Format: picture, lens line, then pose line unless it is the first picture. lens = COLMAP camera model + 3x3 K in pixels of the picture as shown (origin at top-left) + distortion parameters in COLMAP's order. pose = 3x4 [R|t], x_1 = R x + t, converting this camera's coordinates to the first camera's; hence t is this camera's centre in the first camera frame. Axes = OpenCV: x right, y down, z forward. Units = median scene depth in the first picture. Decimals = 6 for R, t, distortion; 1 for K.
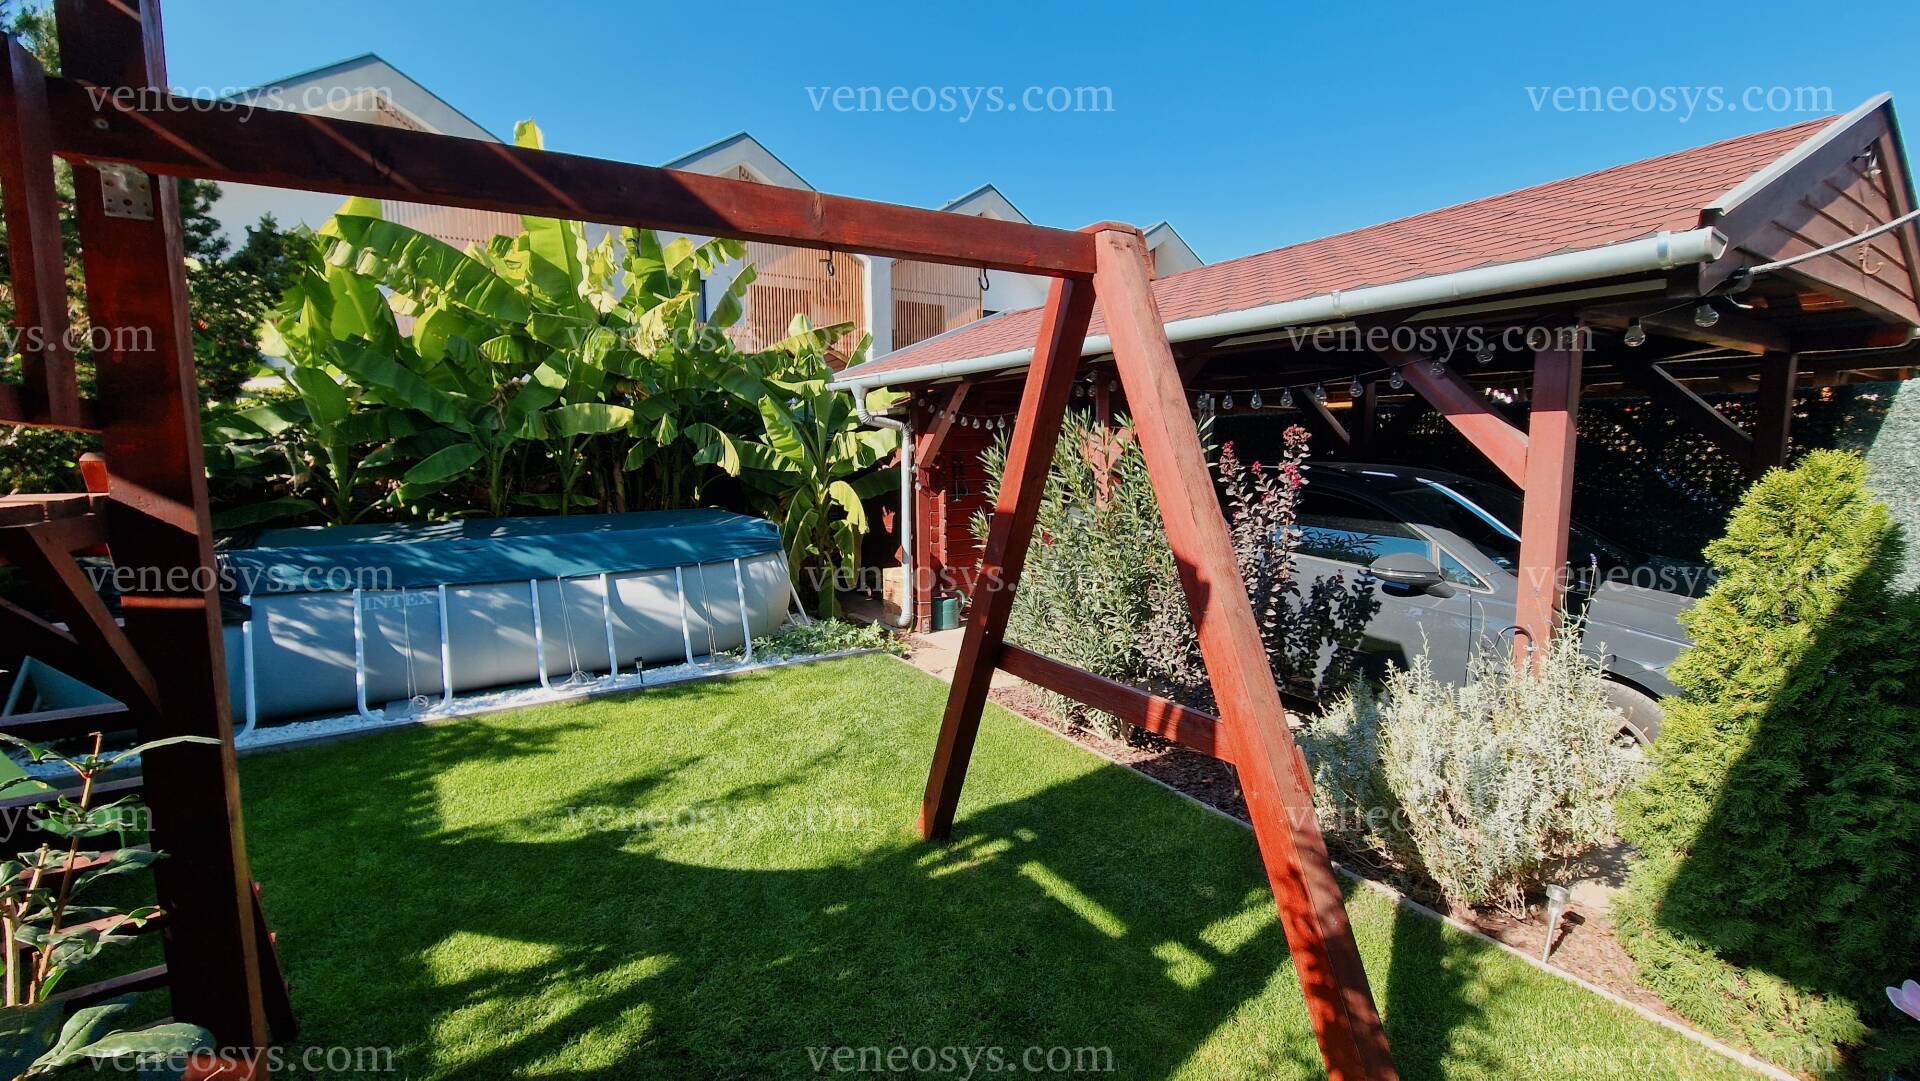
lens RADIAL K [[788.0, 0, 962.7], [0, 788.0, 527.5], [0, 0, 1]] dist [0.000627, -0.002462]
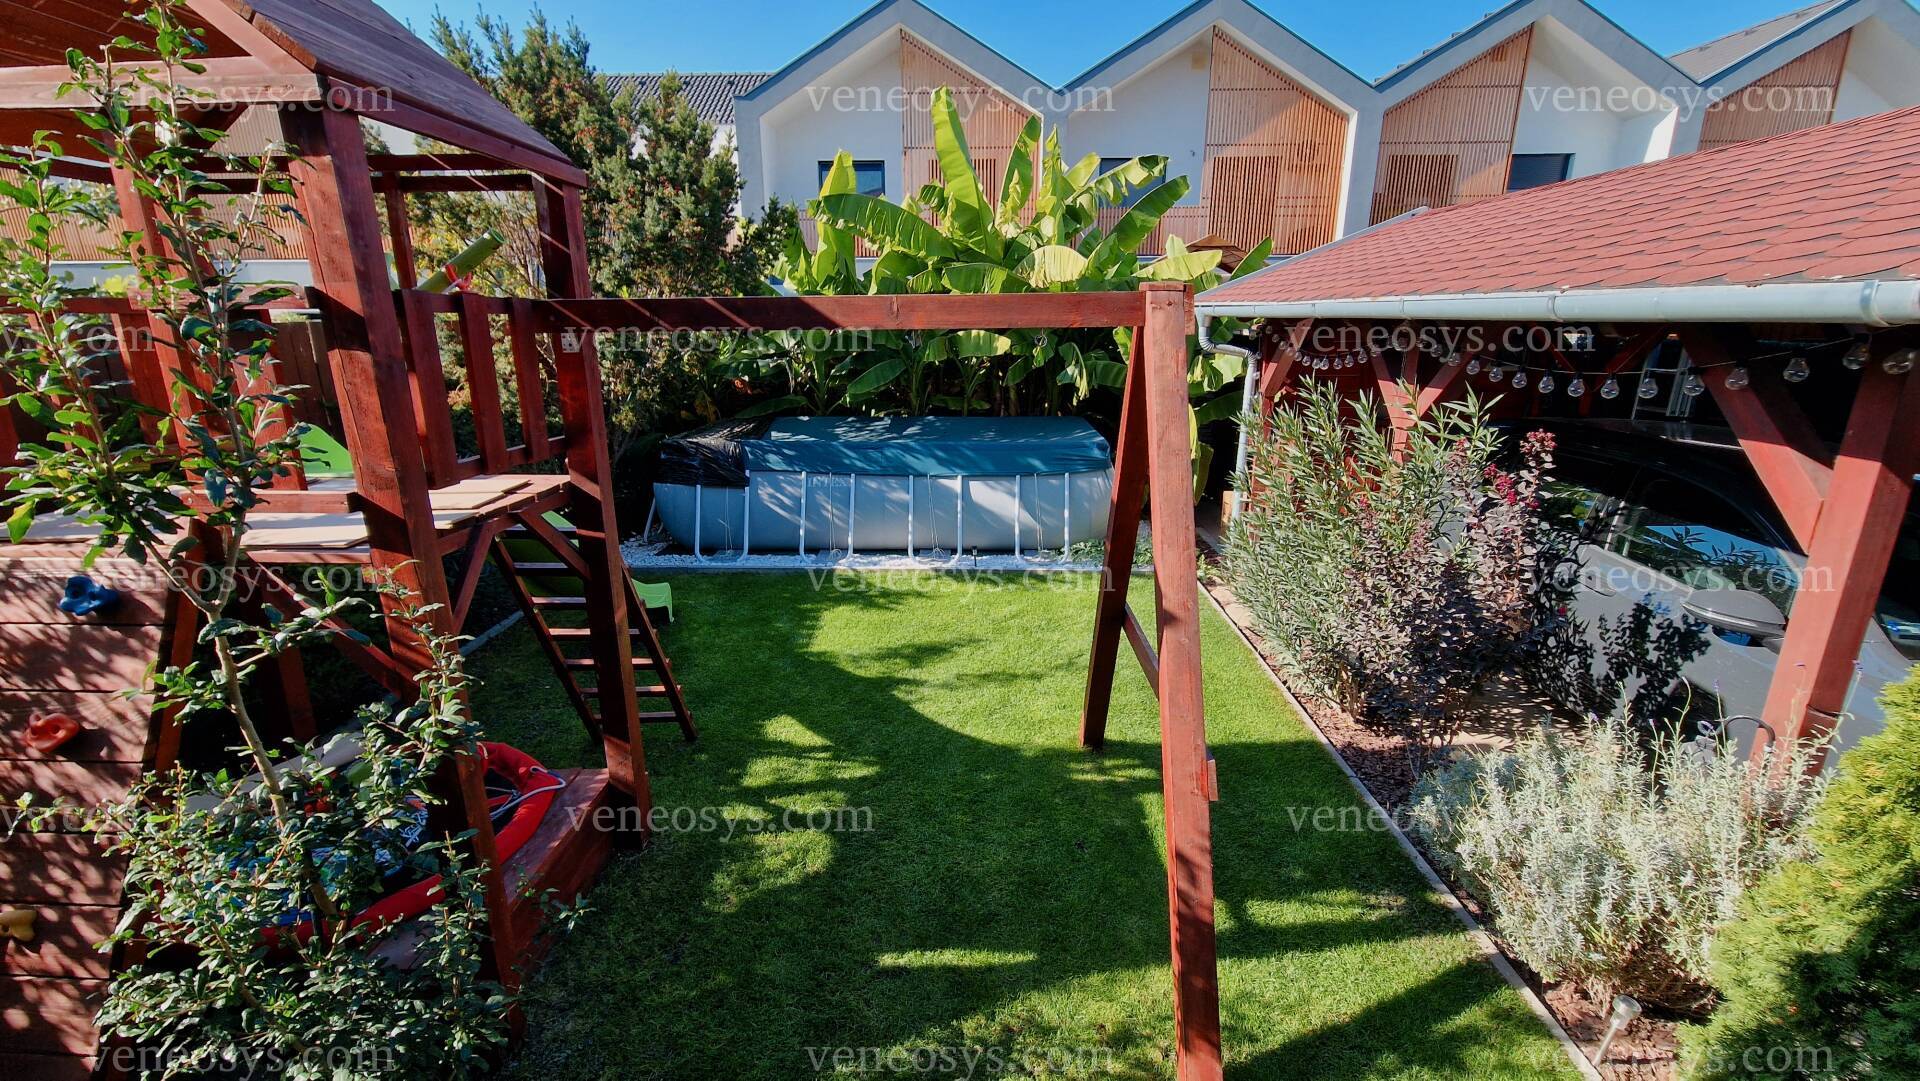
lens RADIAL K [[788.0, 0, 962.7], [0, 788.0, 526.9], [0, 0, 1]] dist [0.000627, -0.002462]
pose [[0.830780, 0.150474, -0.535875, 0.270080], [-0.060993, 0.981577, 0.181069, -0.103138], [0.553249, -0.117744, 0.824653, -0.053287]]
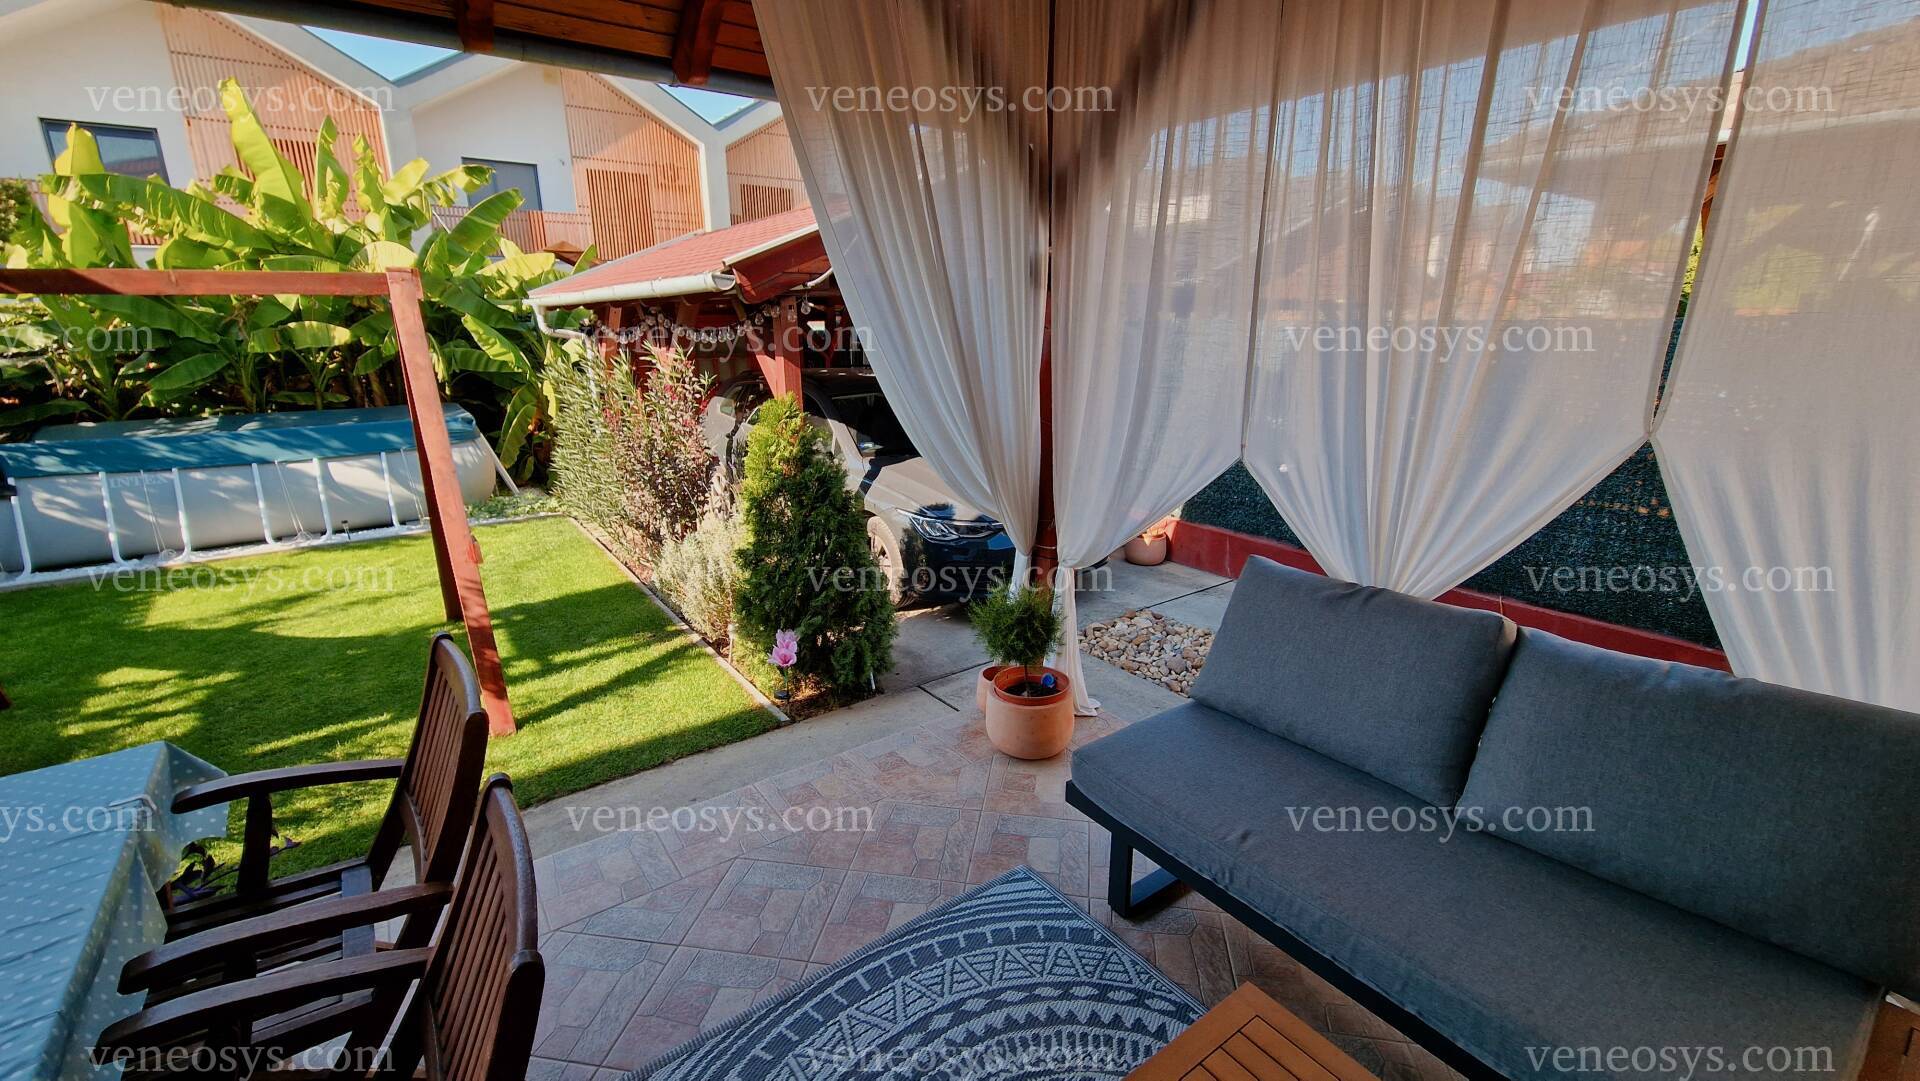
lens RADIAL K [[788.0, 0, 962.5], [0, 788.0, 527.2], [0, 0, 1]] dist [0.000627, -0.002462]
pose [[0.997920, -0.015646, 0.062537, 0.618810], [0.005858, 0.988094, 0.153737, -0.027930], [-0.064198, -0.153051, 0.986131, -0.439765]]
